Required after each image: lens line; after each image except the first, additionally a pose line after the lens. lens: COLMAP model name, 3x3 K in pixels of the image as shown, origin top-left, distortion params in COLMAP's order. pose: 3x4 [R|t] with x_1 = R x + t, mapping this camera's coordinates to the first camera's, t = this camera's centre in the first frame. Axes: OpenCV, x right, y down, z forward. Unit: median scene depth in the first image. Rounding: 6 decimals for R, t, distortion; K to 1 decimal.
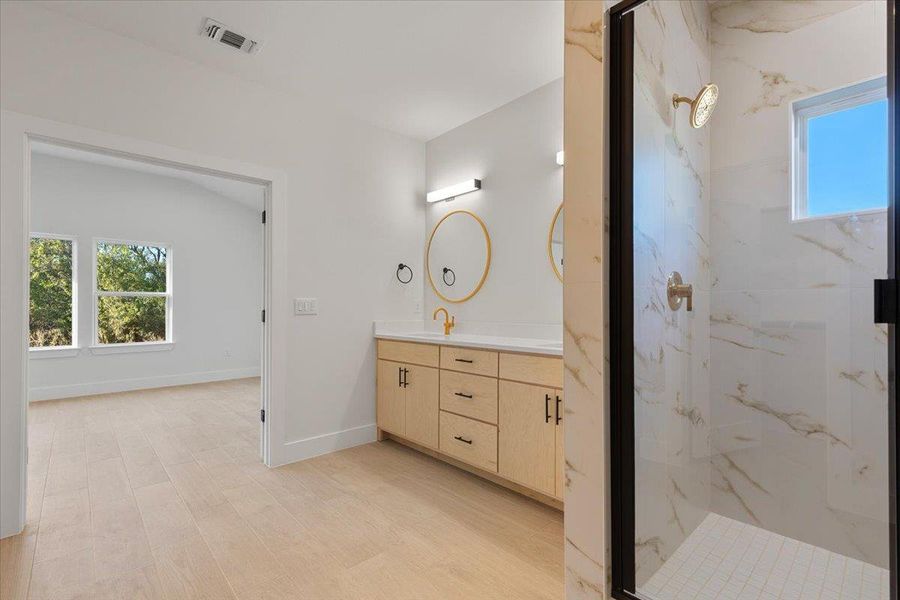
lens RADIAL K [[410.9, 0, 454.6], [0, 410.9, 306.7], [0, 0, 1]] dist [0.003217, 0.000013]
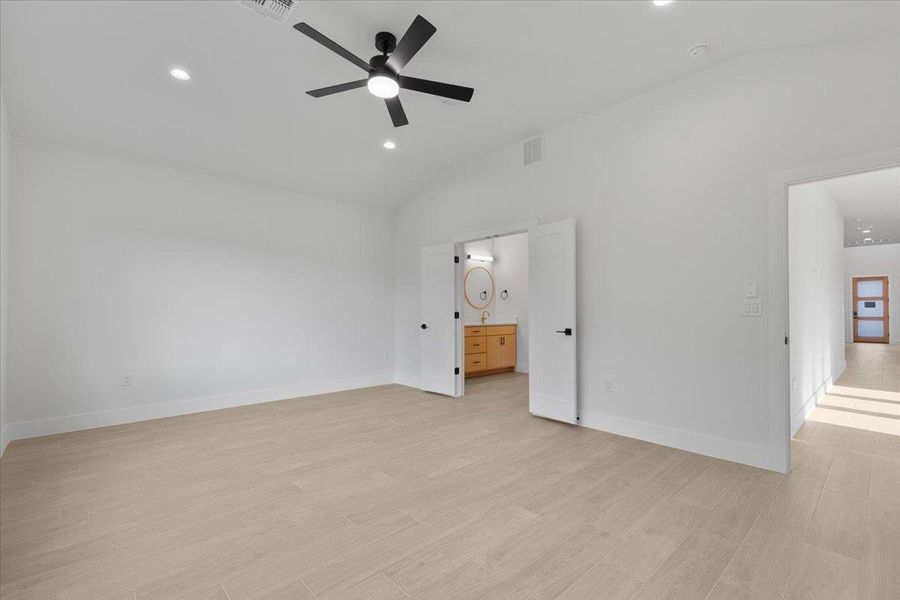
lens RADIAL K [[408.4, 0, 452.4], [0, 408.4, 305.0], [0, 0, 1]] dist [0.002969, 0.000620]
pose [[-0.014092, 0.014113, 0.999801, -2.050197], [-0.008083, 0.999866, -0.014228, 0.002646], [-0.999868, -0.008282, -0.013976, 0.959637]]
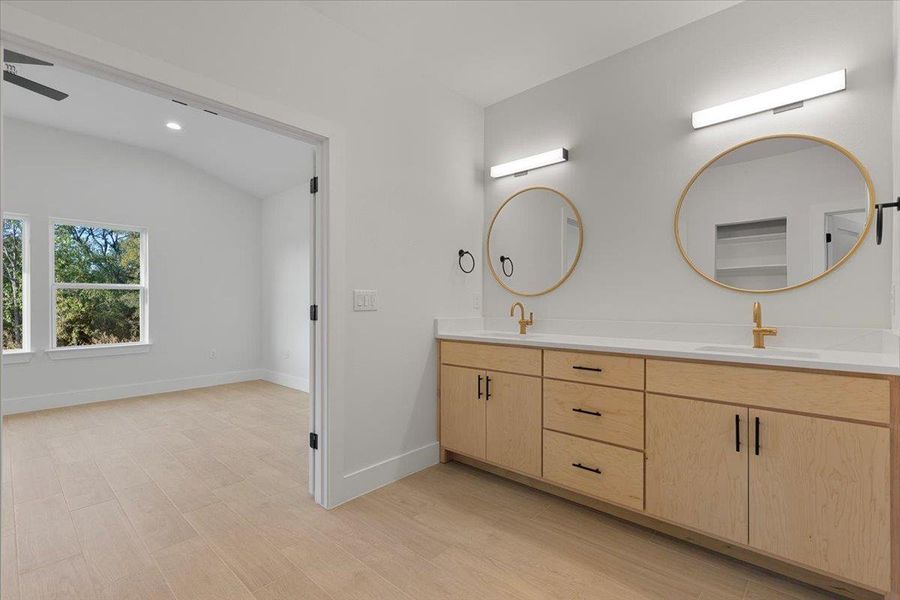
lens RADIAL K [[408.4, 0, 452.4], [0, 408.4, 305.0], [0, 0, 1]] dist [0.002969, 0.000620]
pose [[0.996100, -0.000903, 0.088230, -0.247766], [0.000216, 0.999970, 0.007785, 0.001760], [-0.088234, -0.007736, 0.996070, 0.189516]]
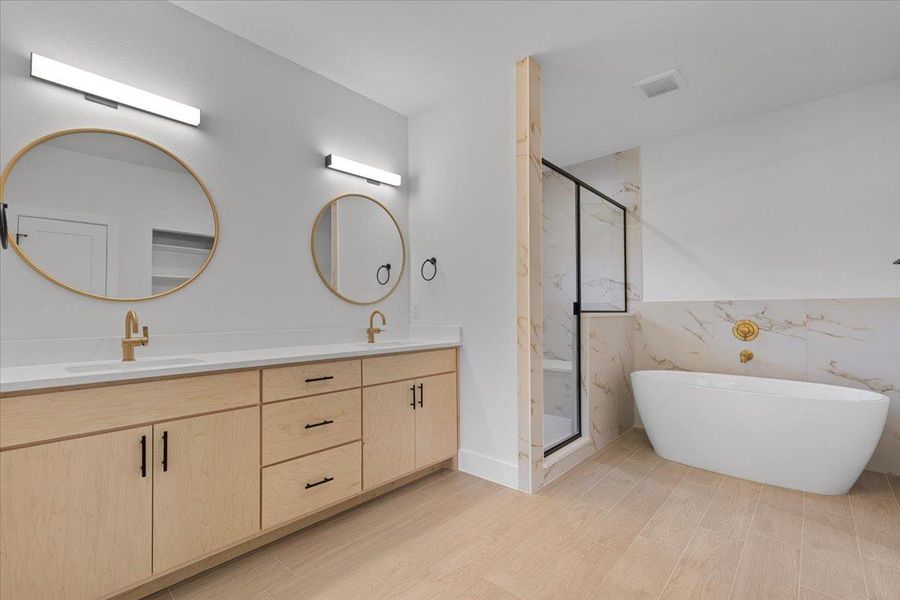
lens RADIAL K [[408.4, 0, 452.4], [0, 408.4, 305.0], [0, 0, 1]] dist [0.002969, 0.000620]
pose [[-0.104435, 0.016290, 0.994398, -0.619841], [-0.000324, 0.999865, -0.016414, 0.004052], [-0.994532, -0.002036, -0.104416, 0.670889]]
